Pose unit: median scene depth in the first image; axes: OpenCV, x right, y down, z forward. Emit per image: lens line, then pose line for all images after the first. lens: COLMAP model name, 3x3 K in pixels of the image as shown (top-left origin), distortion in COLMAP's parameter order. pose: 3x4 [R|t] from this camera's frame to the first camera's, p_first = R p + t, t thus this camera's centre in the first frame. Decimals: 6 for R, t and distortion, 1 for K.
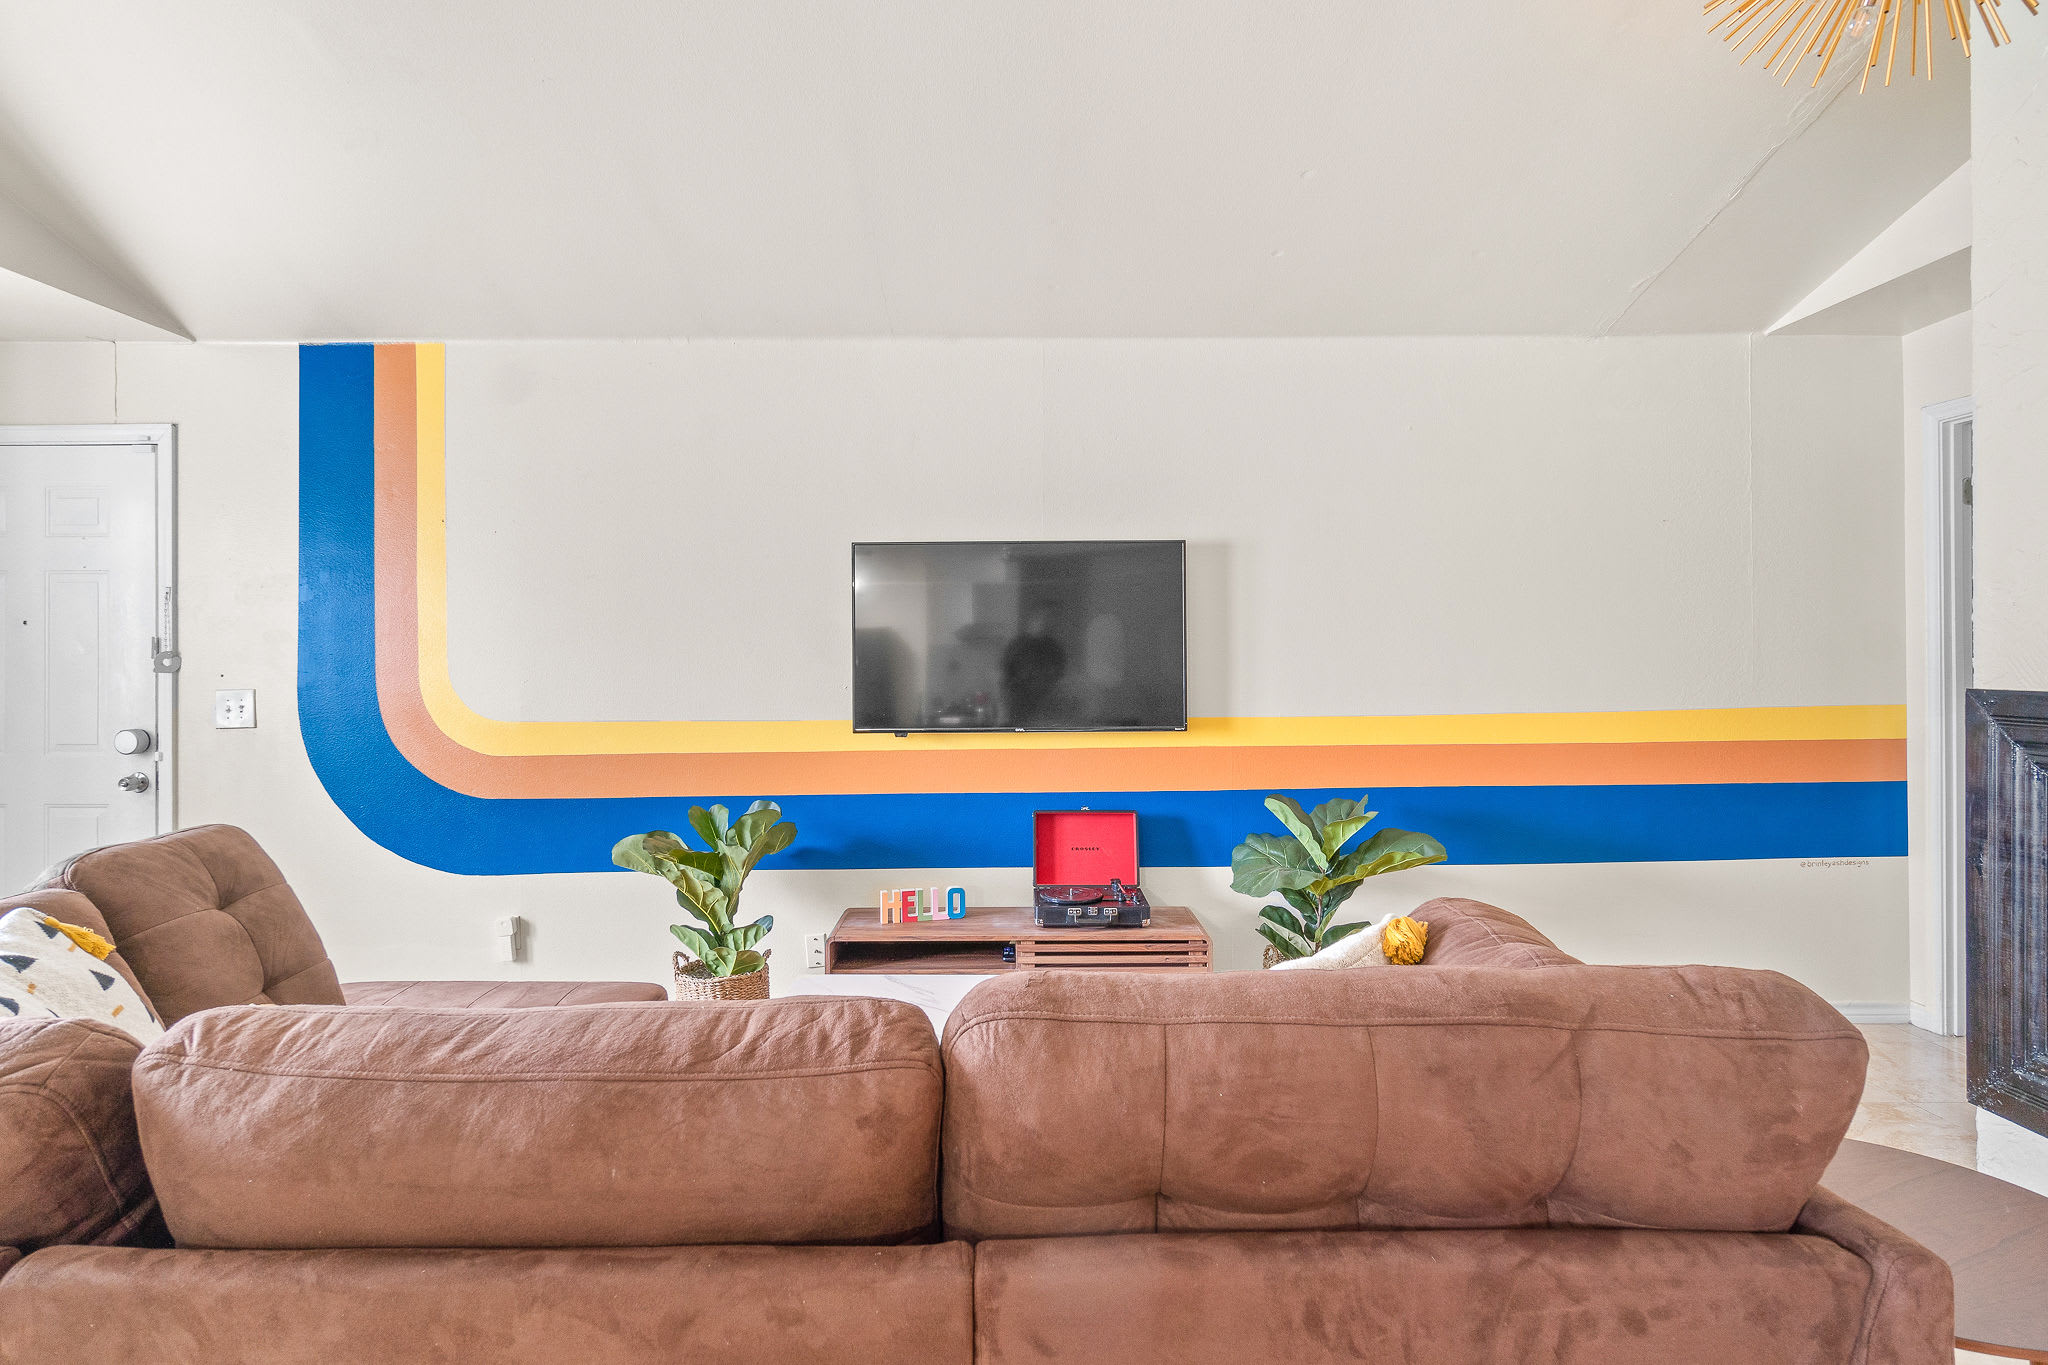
lens RADIAL K [[1053.2, 0, 1010.1], [0, 1053.2, 648.4], [0, 0, 1]] dist [-0.017695, -0.000785]
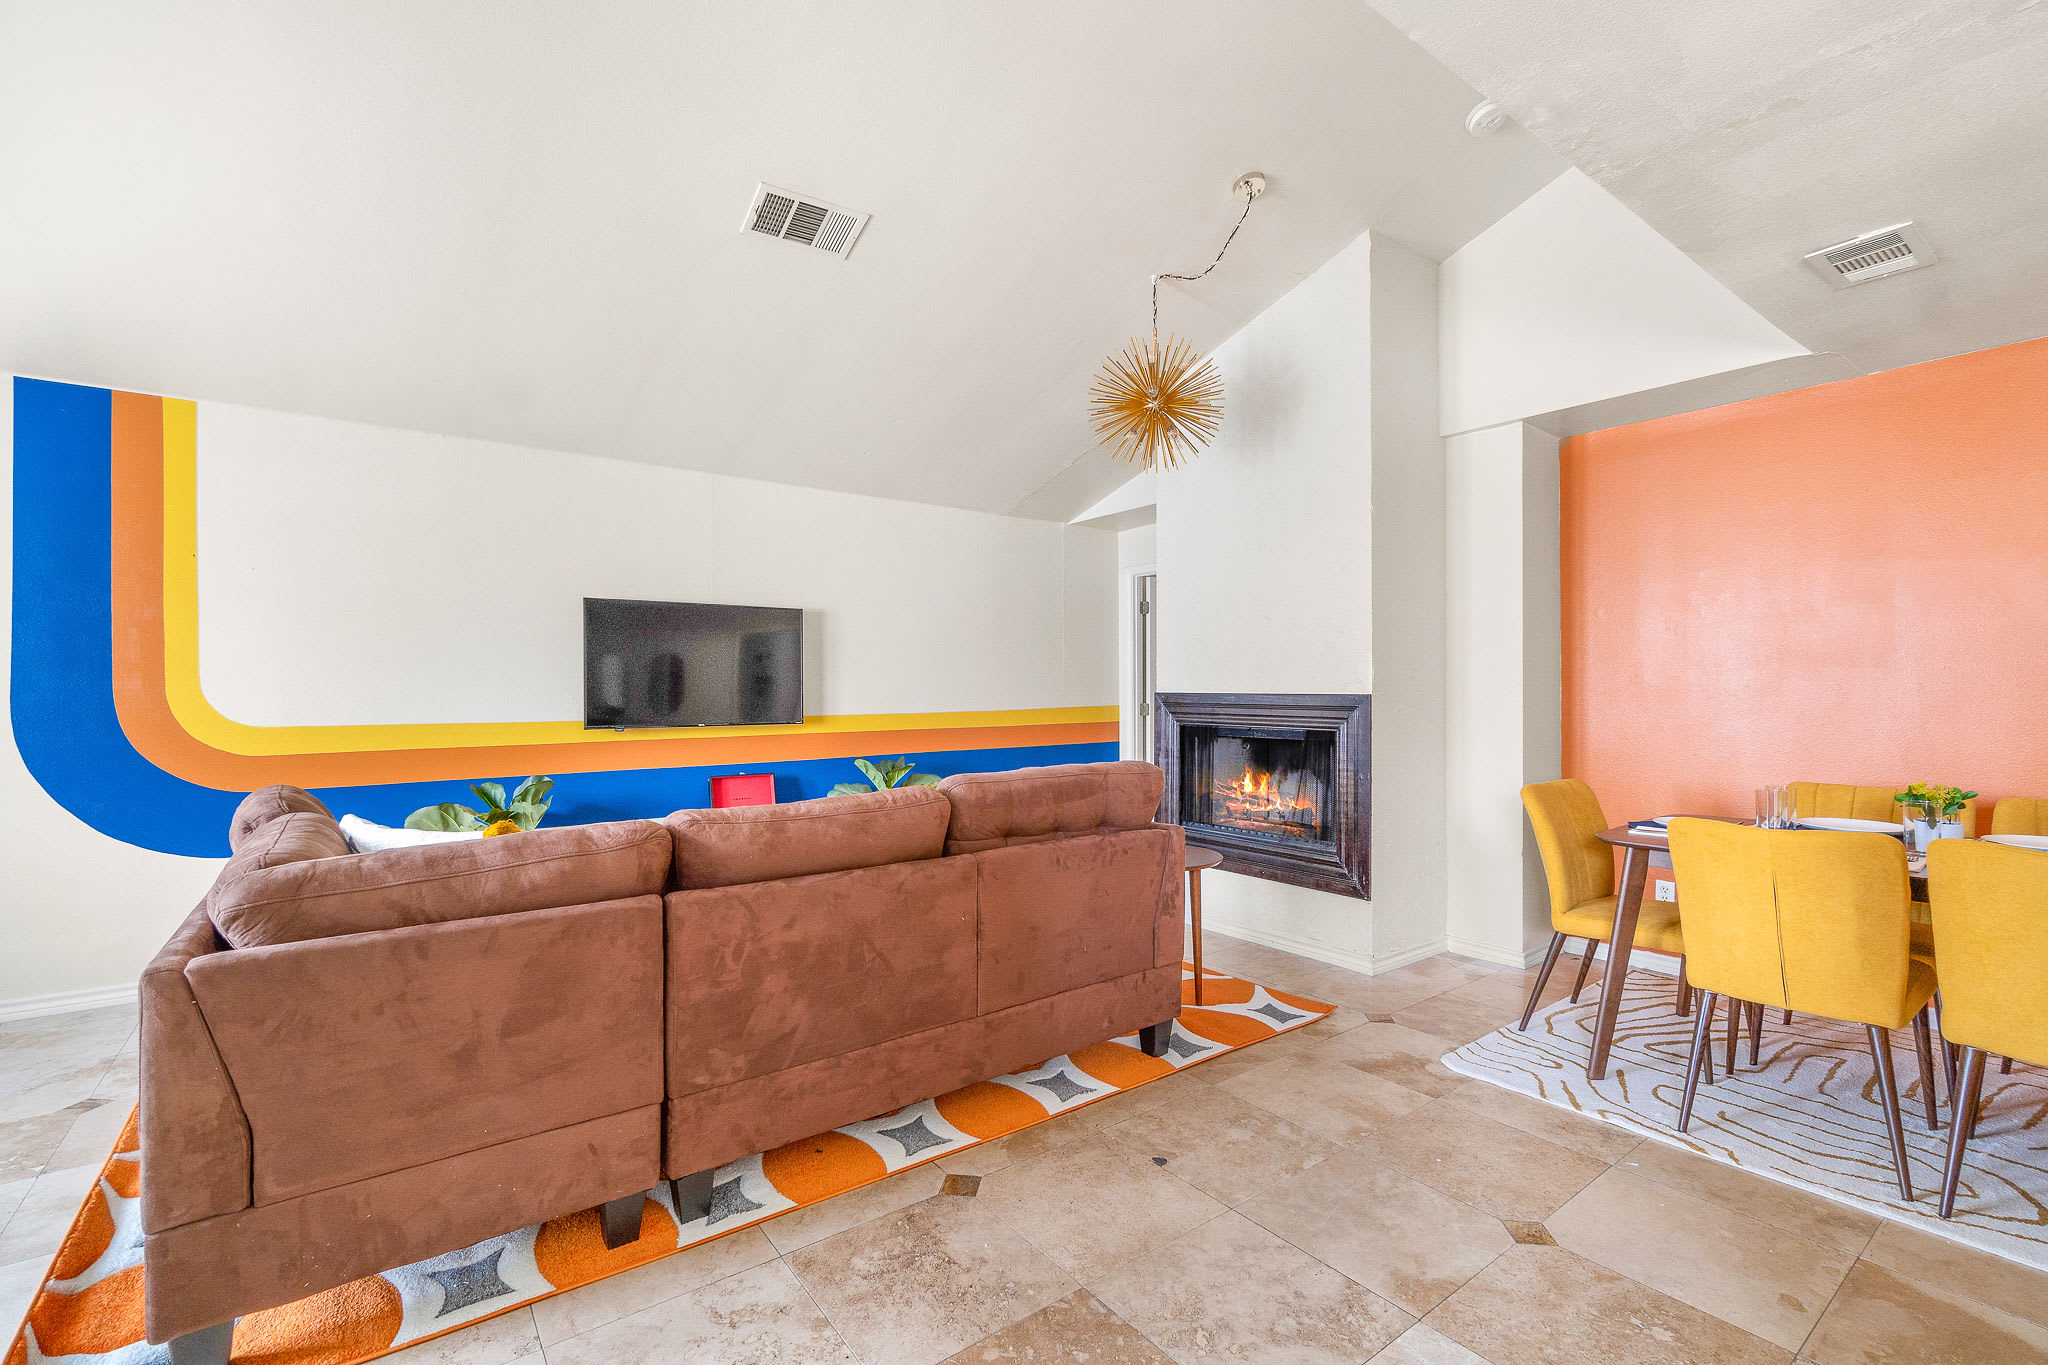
lens RADIAL K [[891.8, 0, 1022.8], [0, 891.8, 689.8], [0, 0, 1]] dist [-0.007783, 0.001303]
pose [[0.794260, 0.002891, 0.607571, -0.426778], [-0.007725, 0.999956, 0.005341, 0.014598], [-0.607528, -0.008936, 0.794248, -0.348080]]
